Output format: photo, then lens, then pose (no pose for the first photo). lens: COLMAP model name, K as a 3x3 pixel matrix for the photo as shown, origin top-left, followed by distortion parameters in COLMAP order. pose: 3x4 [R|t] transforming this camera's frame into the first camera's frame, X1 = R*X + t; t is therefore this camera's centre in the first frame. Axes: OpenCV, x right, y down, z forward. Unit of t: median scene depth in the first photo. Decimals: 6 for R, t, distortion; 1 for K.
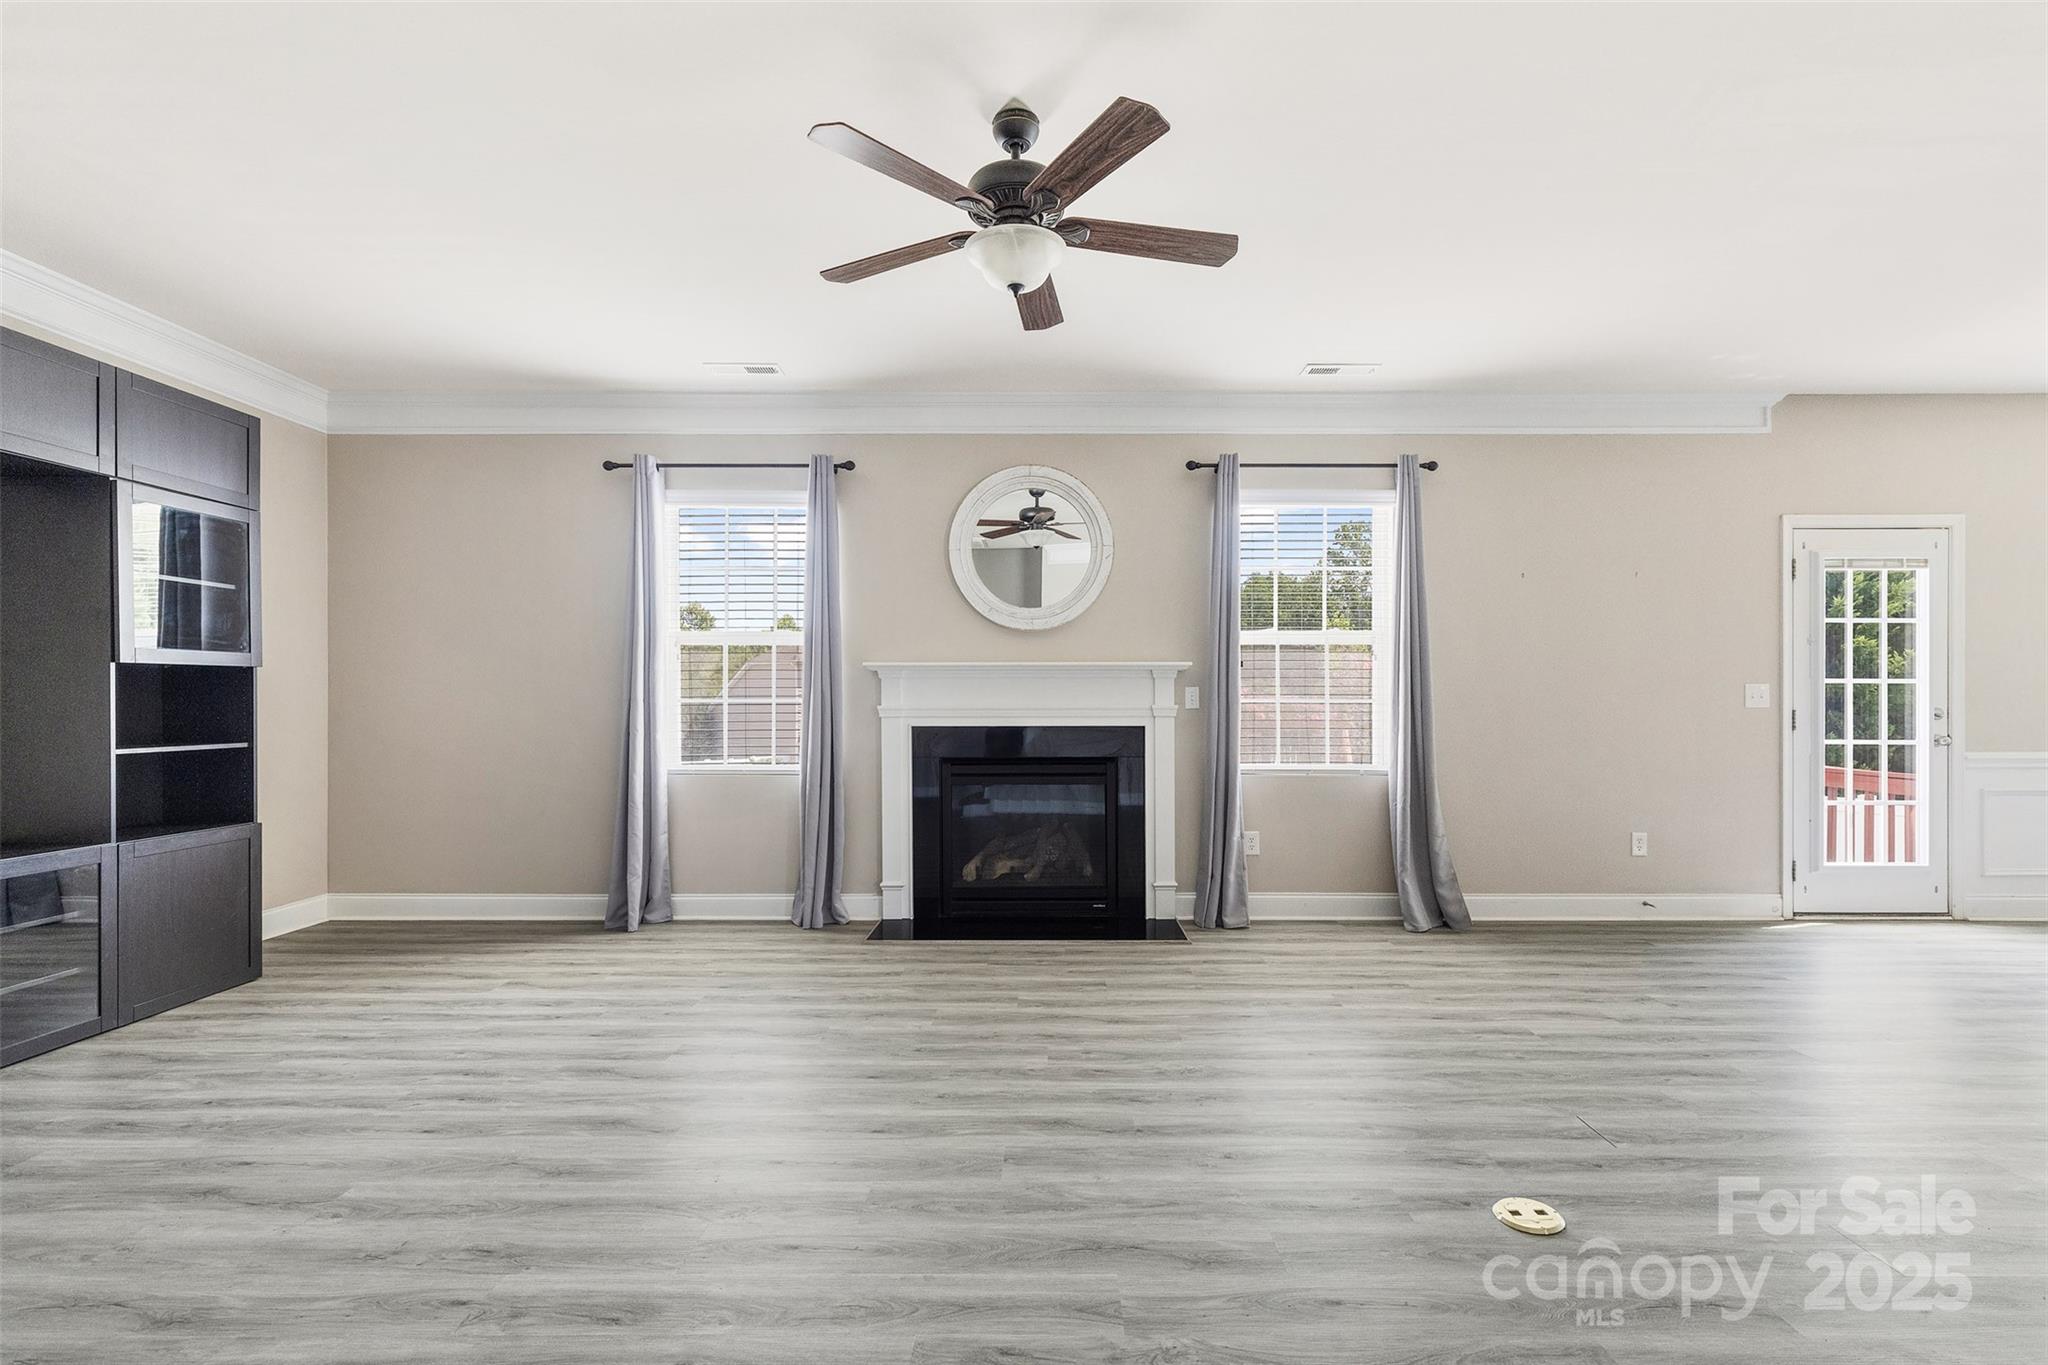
lens RADIAL K [[937.8, 0, 1033.5], [0, 937.8, 709.6], [0, 0, 1]] dist [0.010040, -0.001209]
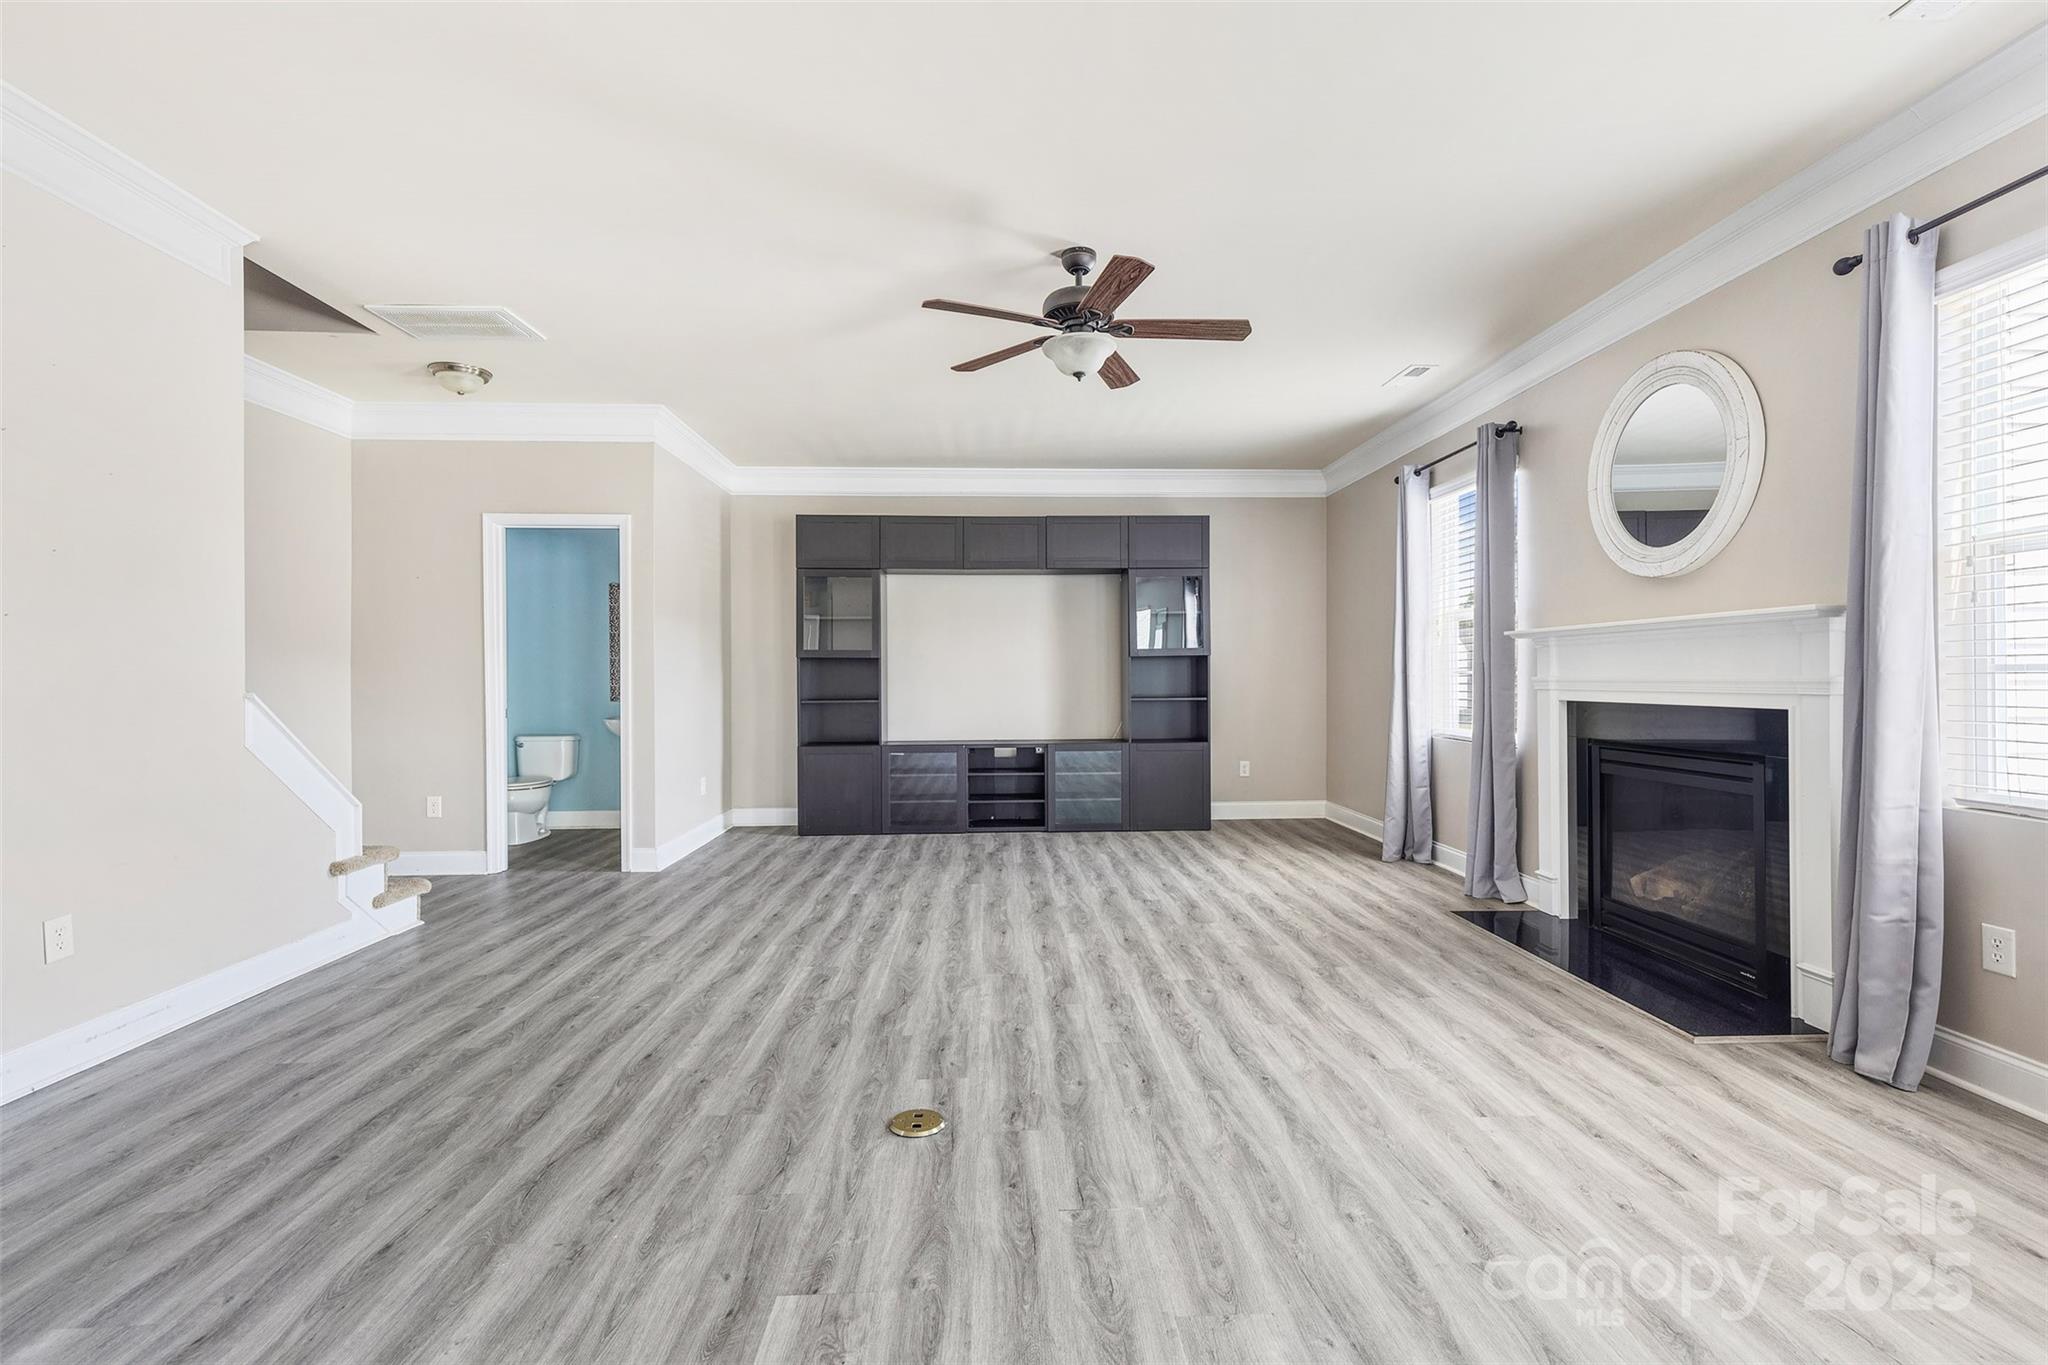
lens RADIAL K [[917.3, 0, 1045.4], [0, 917.3, 688.8], [0, 0, 1]] dist [0.011644, 0.000247]
pose [[0.059989, 0.012597, -0.998120, 0.935735], [-0.000393, 0.999921, 0.012596, -0.005080], [0.998199, -0.000363, 0.059990, 0.616457]]
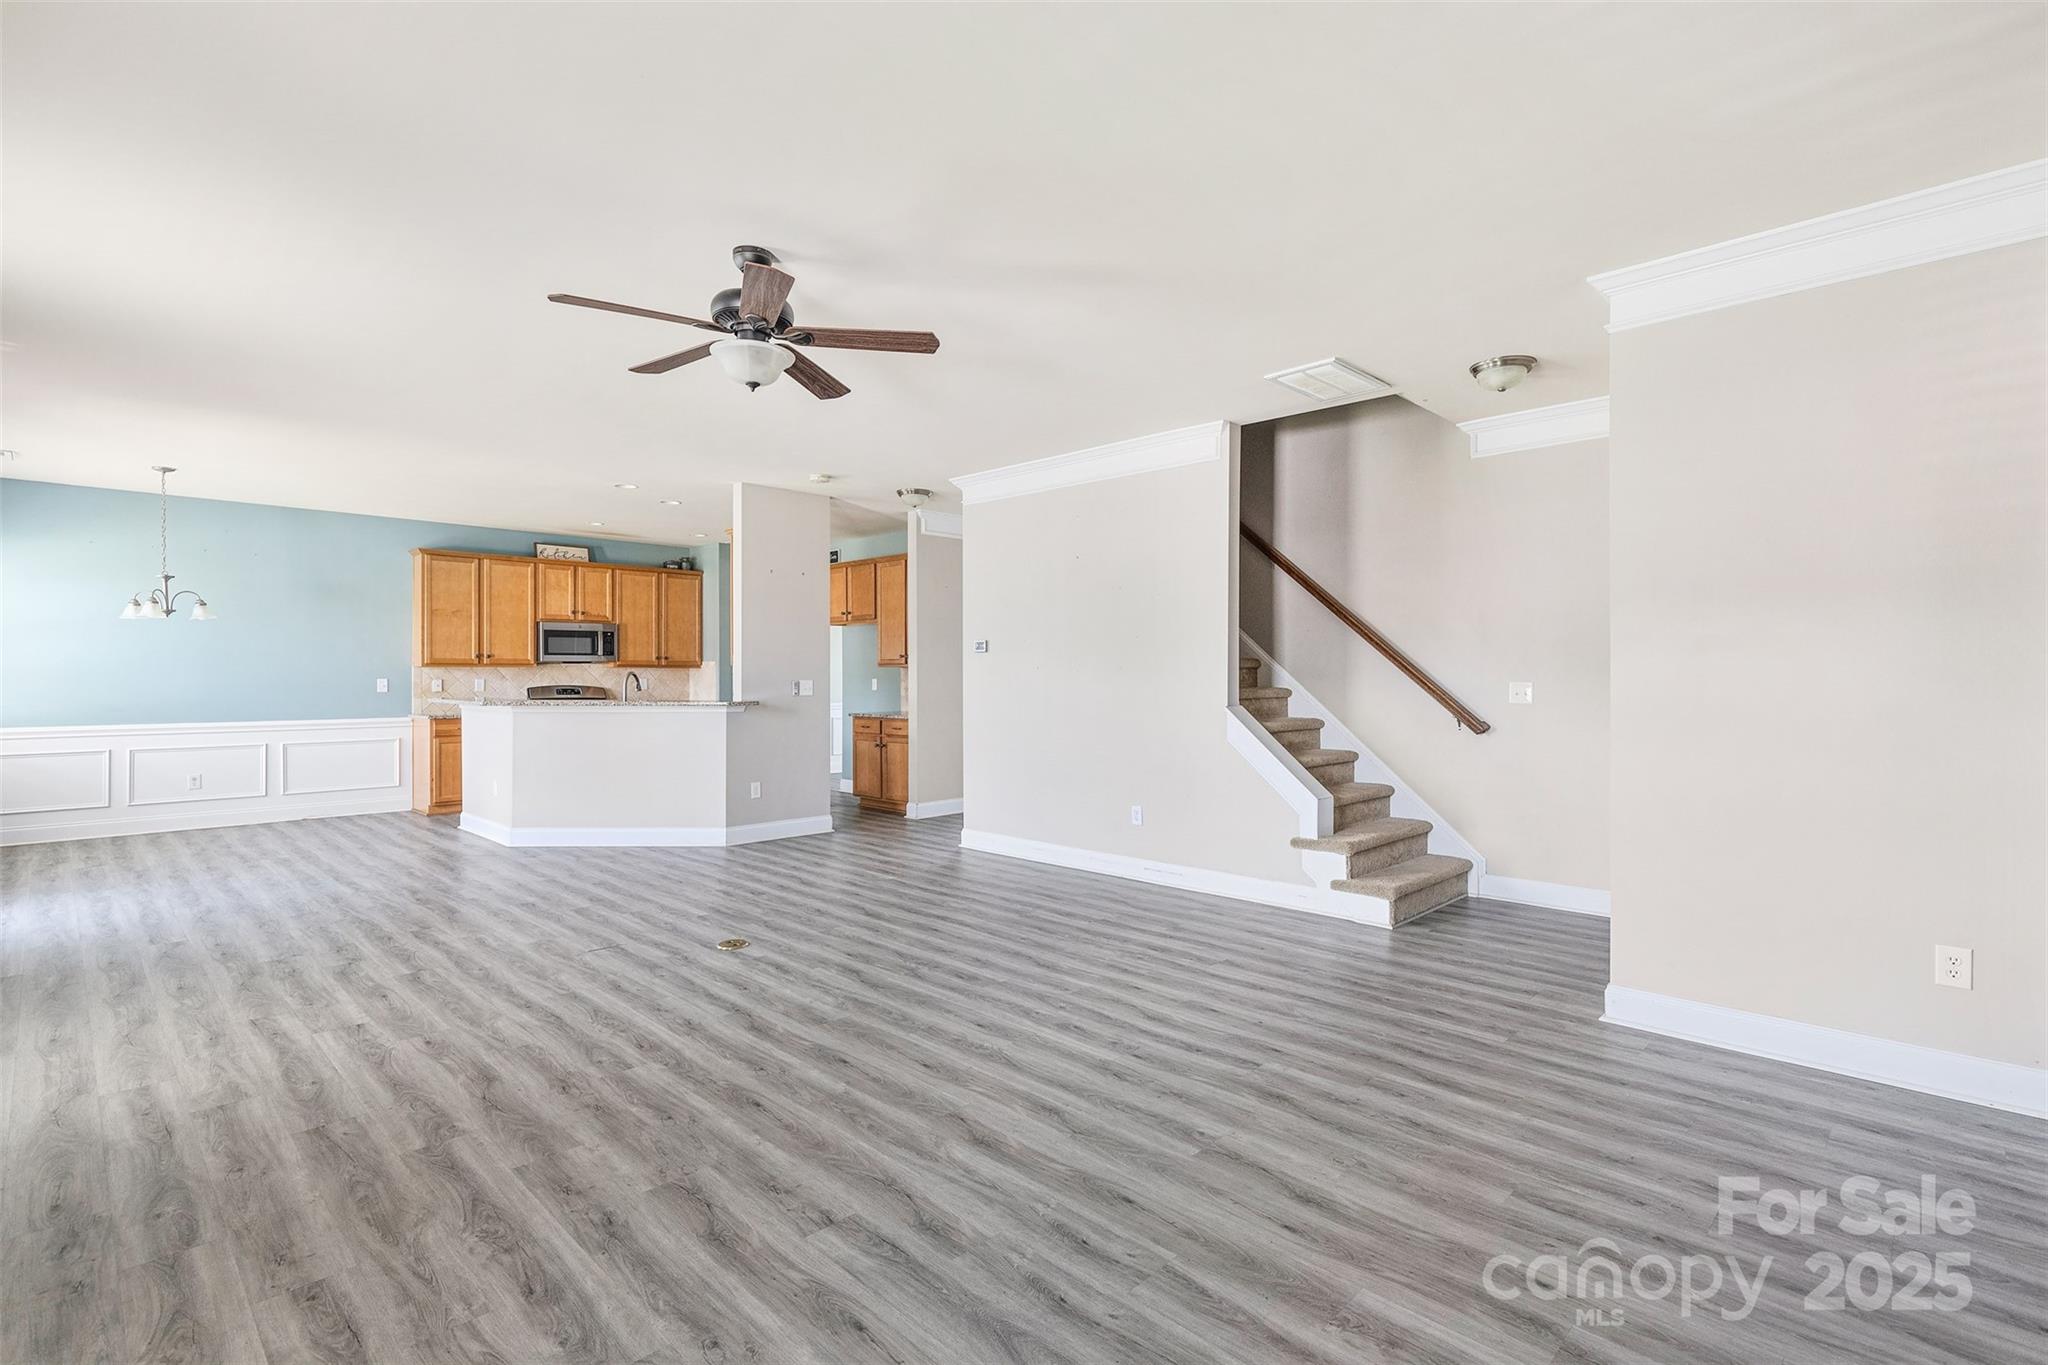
lens RADIAL K [[937.8, 0, 1024.5], [0, 937.8, 682.4], [0, 0, 1]] dist [0.010040, -0.001209]
pose [[-0.715699, -0.003355, 0.698401, -0.820105], [0.006215, 0.999918, 0.011172, -0.046447], [-0.698381, 0.012336, -0.715620, 1.167368]]
